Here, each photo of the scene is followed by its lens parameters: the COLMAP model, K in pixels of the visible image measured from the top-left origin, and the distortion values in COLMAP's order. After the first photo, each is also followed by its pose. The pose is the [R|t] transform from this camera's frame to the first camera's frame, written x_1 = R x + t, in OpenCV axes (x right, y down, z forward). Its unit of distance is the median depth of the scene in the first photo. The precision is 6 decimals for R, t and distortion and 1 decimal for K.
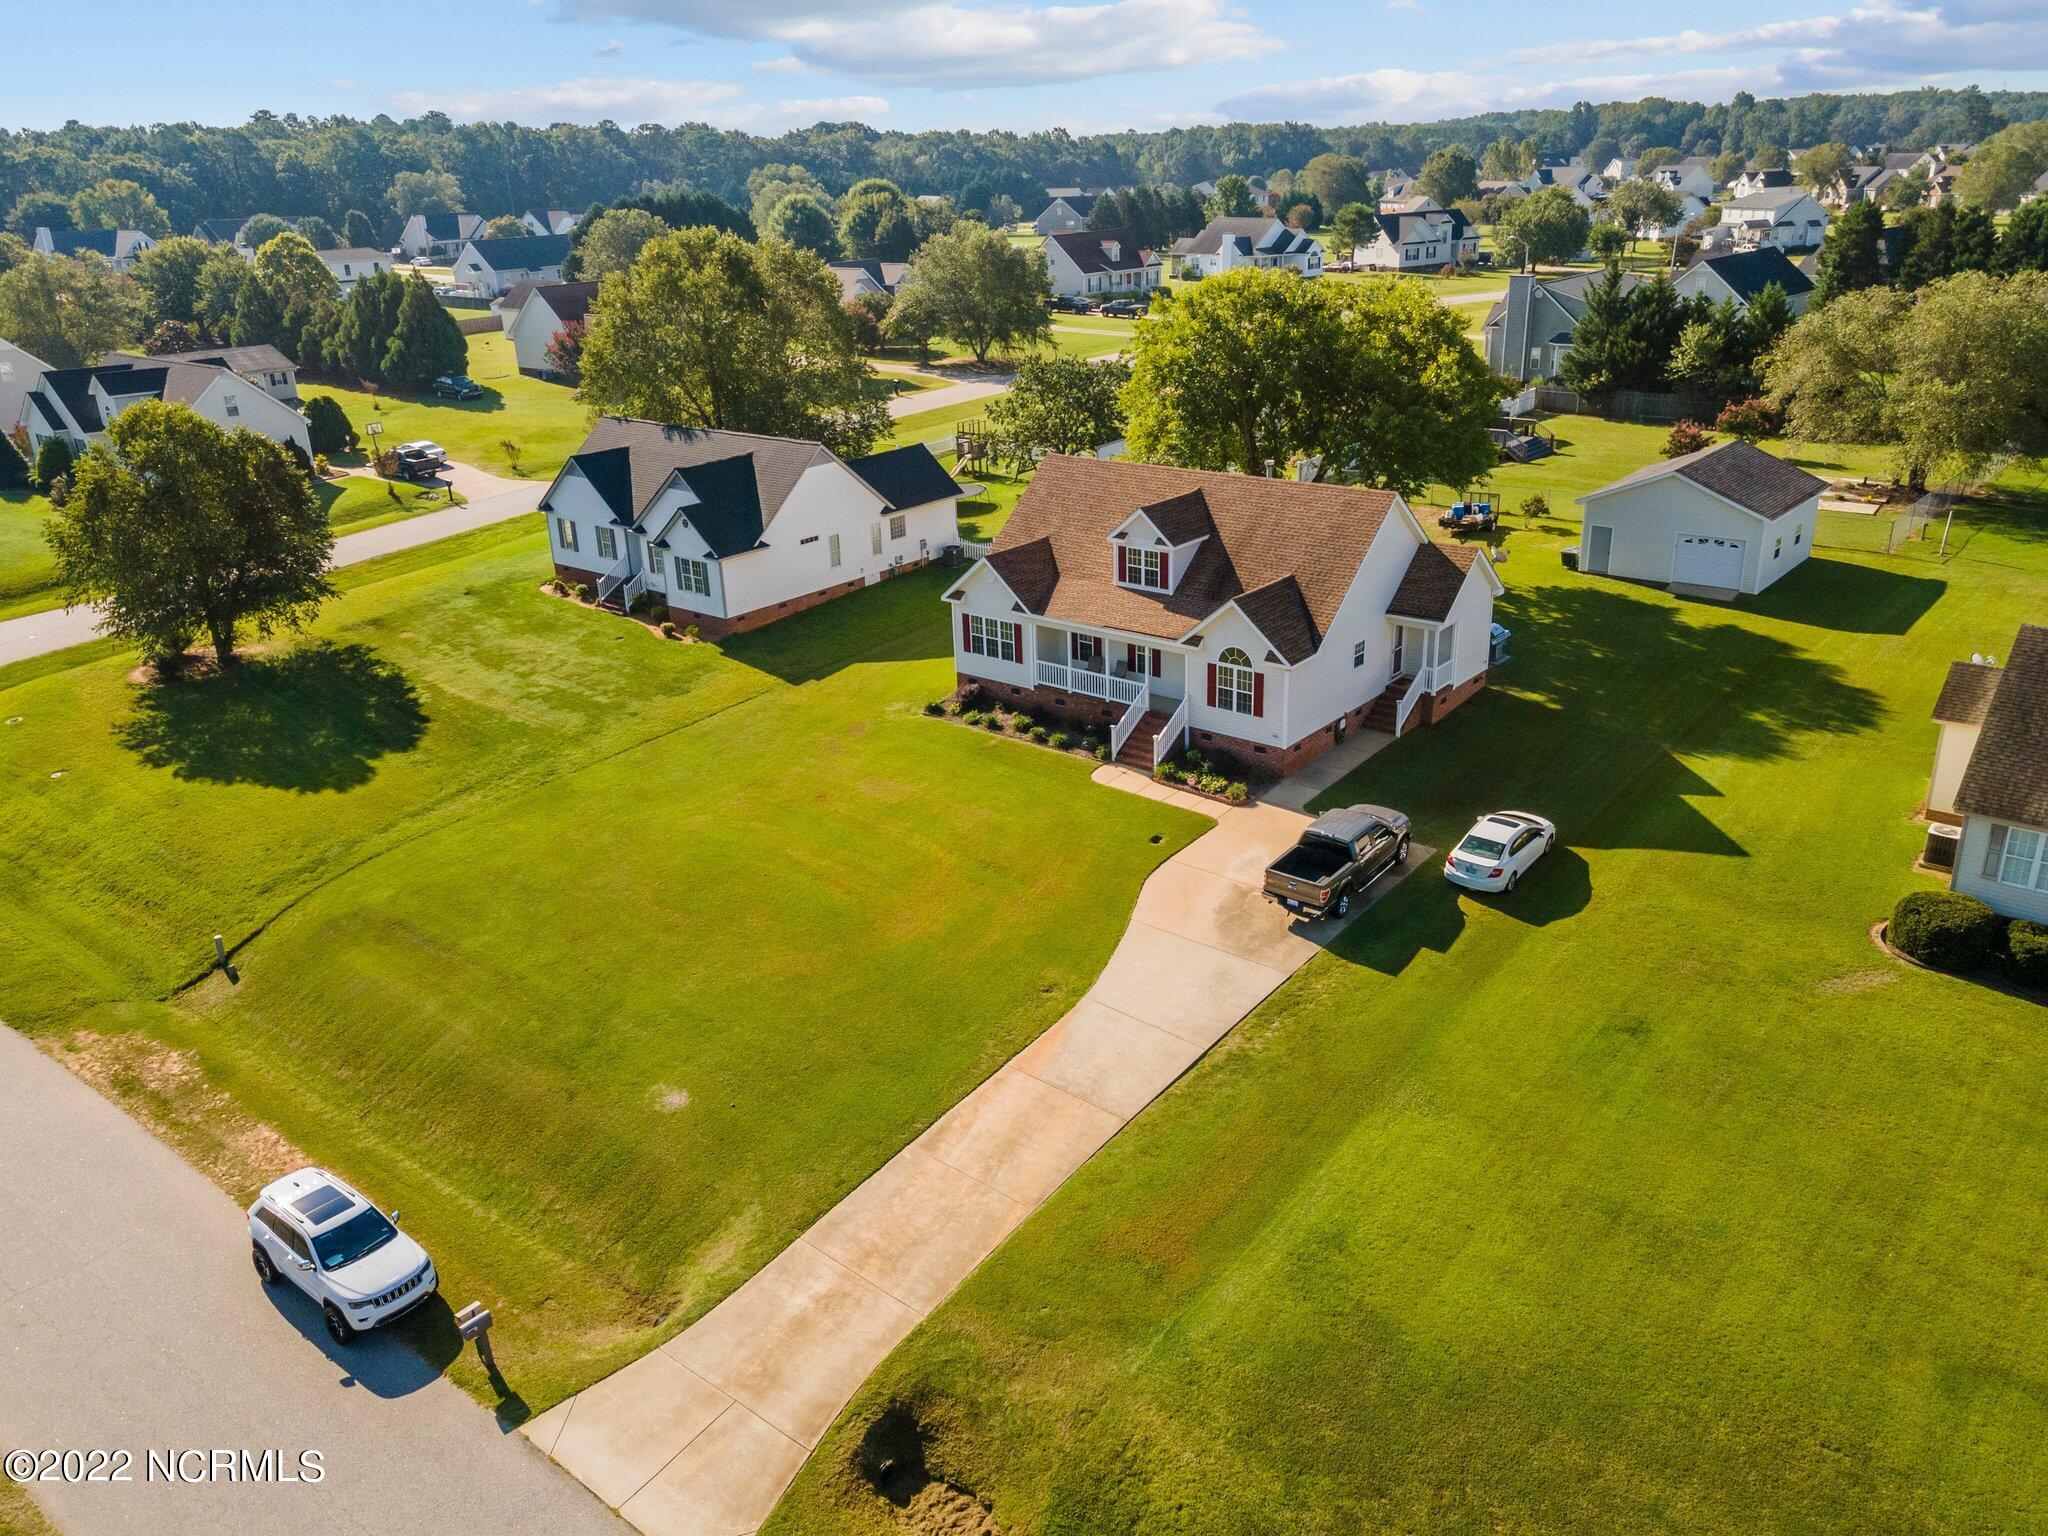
lens RADIAL K [[1566.7, 0, 1016.0], [0, 1566.7, 734.1], [0, 0, 1]] dist [0.046386, 0.004060]
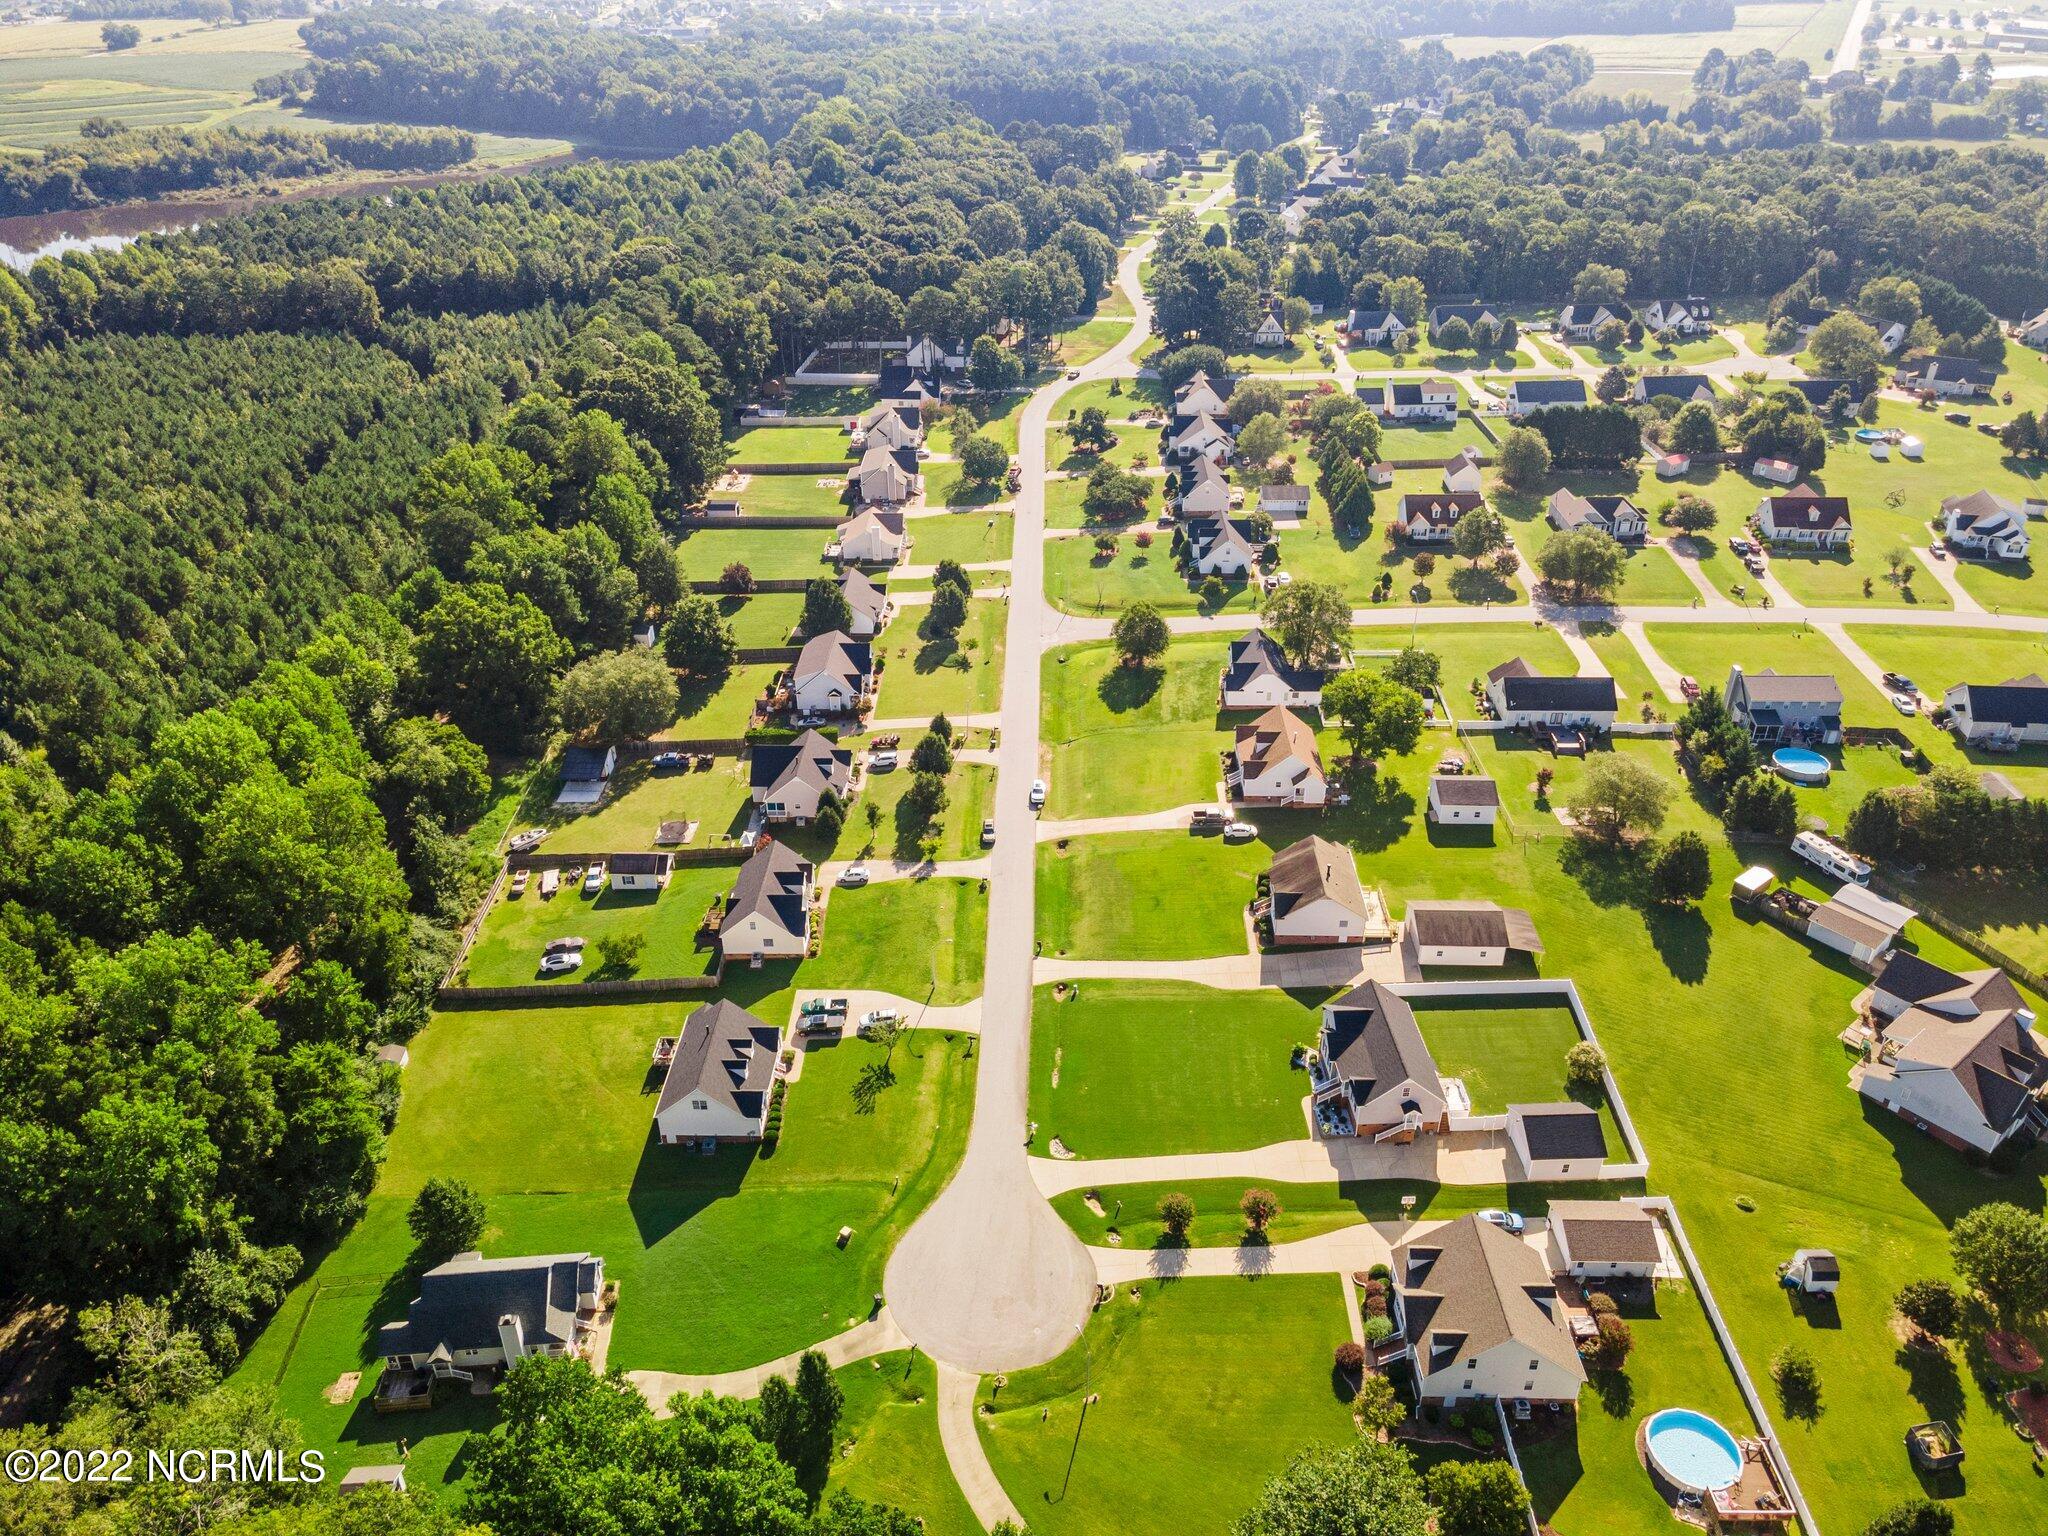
lens RADIAL K [[1495.0, 0, 1025.2], [0, 1495.0, 753.8], [0, 0, 1]] dist [0.037401, 0.024695]
pose [[0.620305, 0.423235, -0.660374, 2.276245], [-0.293559, 0.906008, 0.304915, -1.083581], [0.727355, 0.004718, 0.686245, -2.120835]]
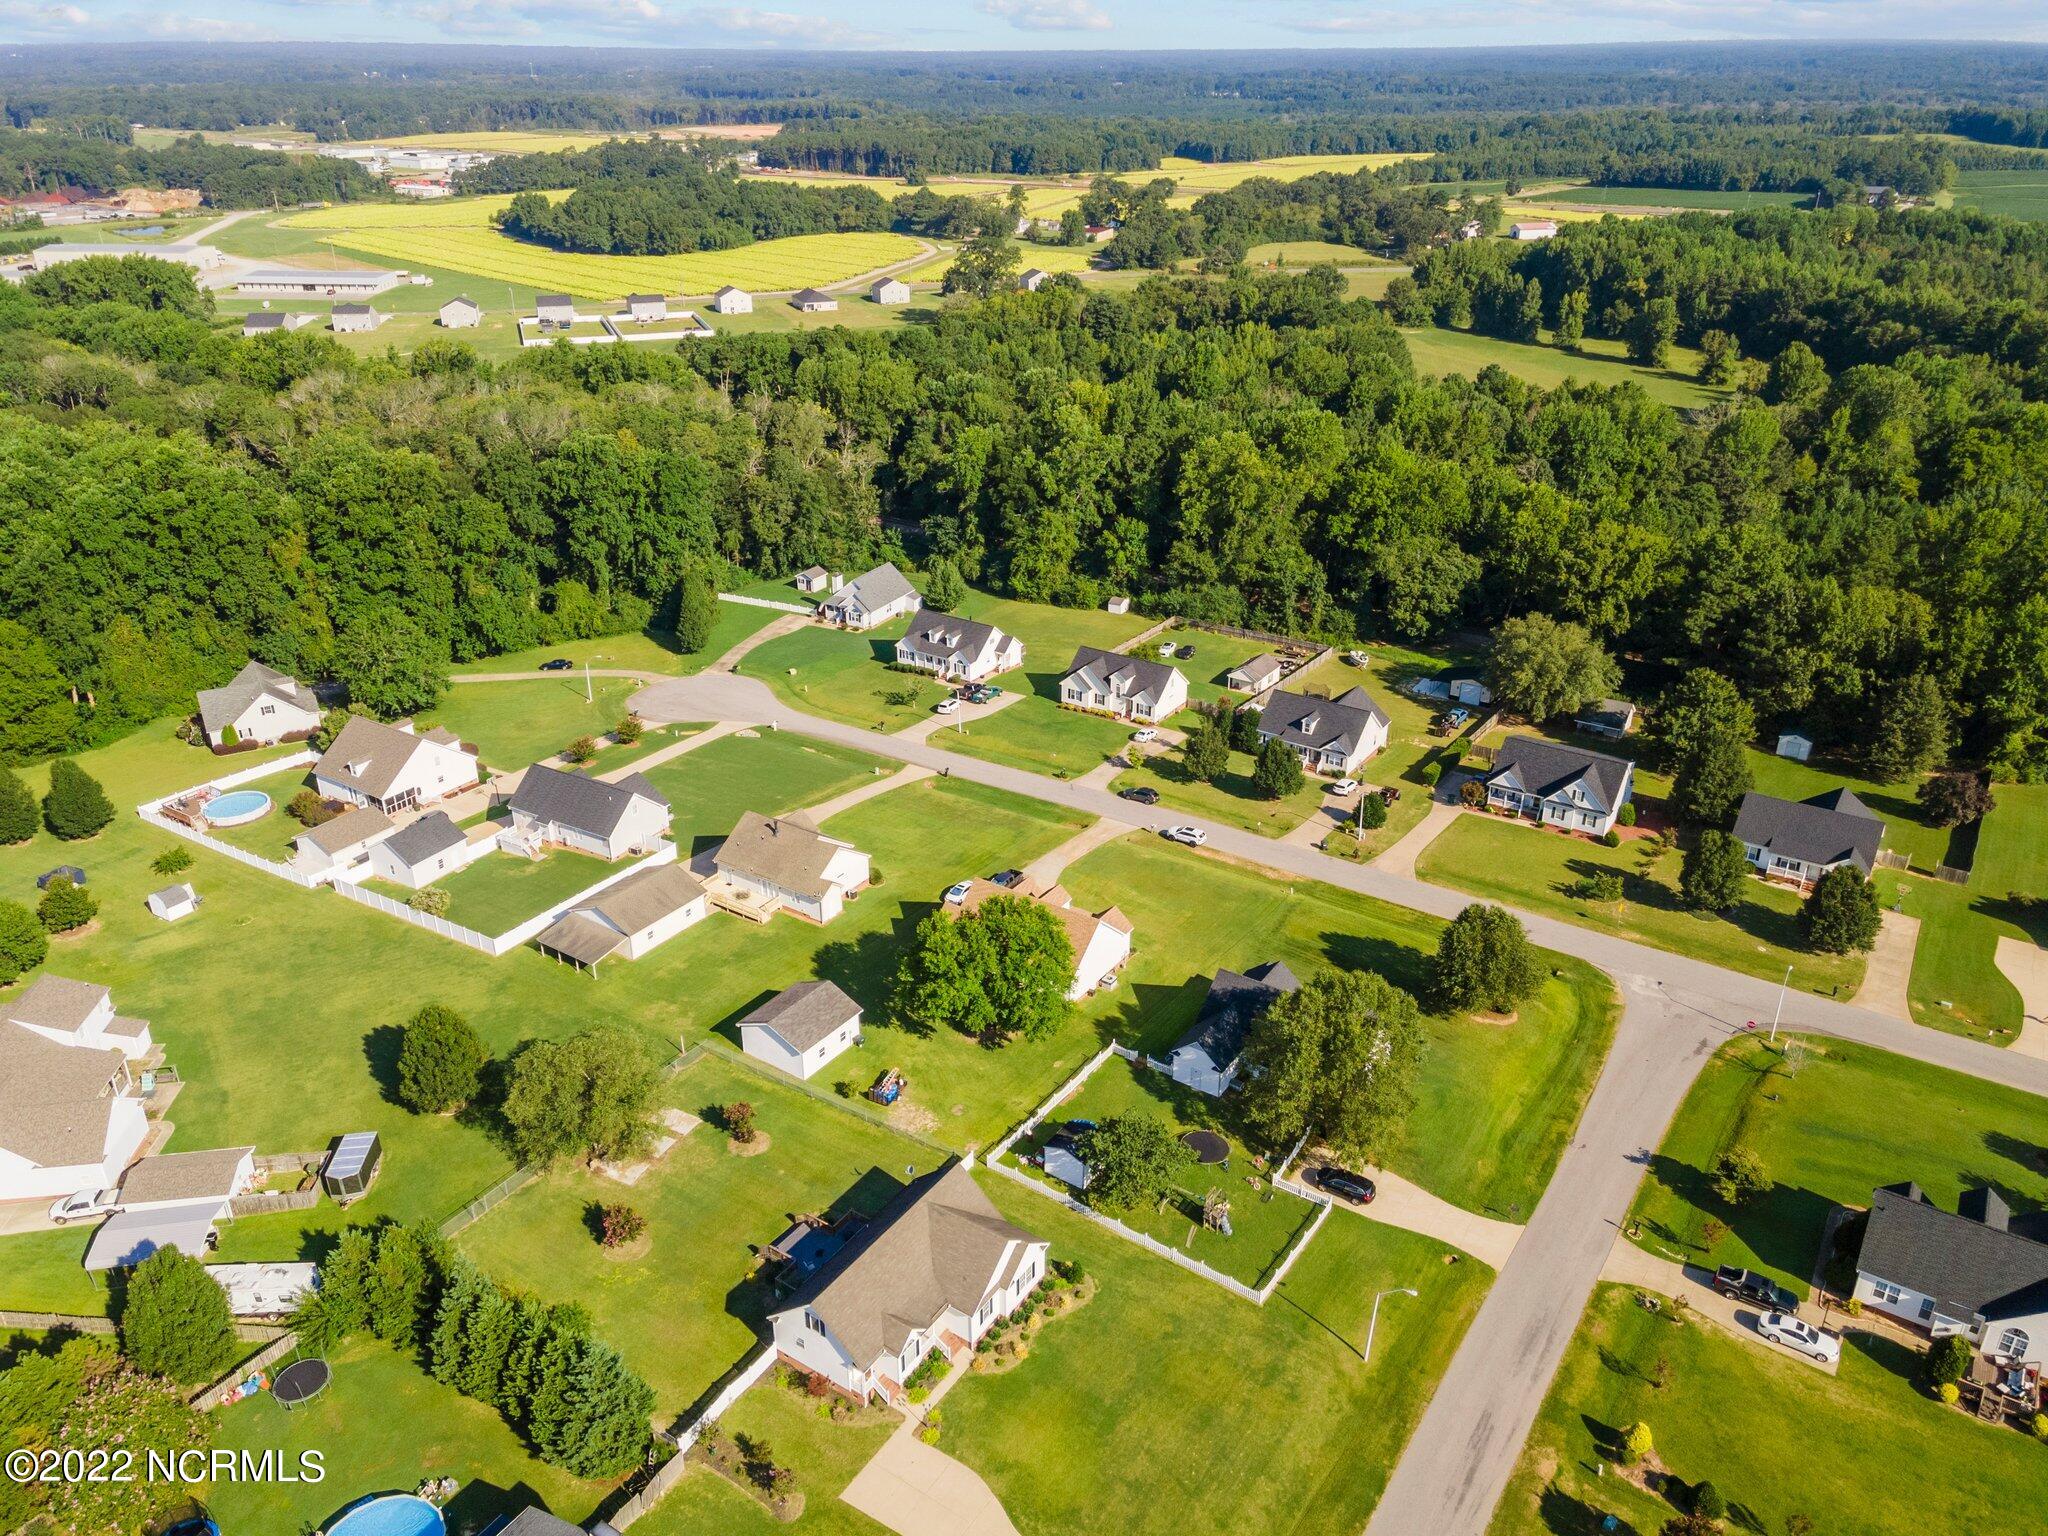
lens RADIAL K [[1495.0, 0, 1025.2], [0, 1495.0, 753.8], [0, 0, 1]] dist [0.037401, 0.024695]
pose [[-0.994492, 0.075224, -0.072991, 0.323634], [0.000069, 0.696841, 0.717226, -2.263742], [0.104816, 0.713270, -0.693008, 2.685210]]
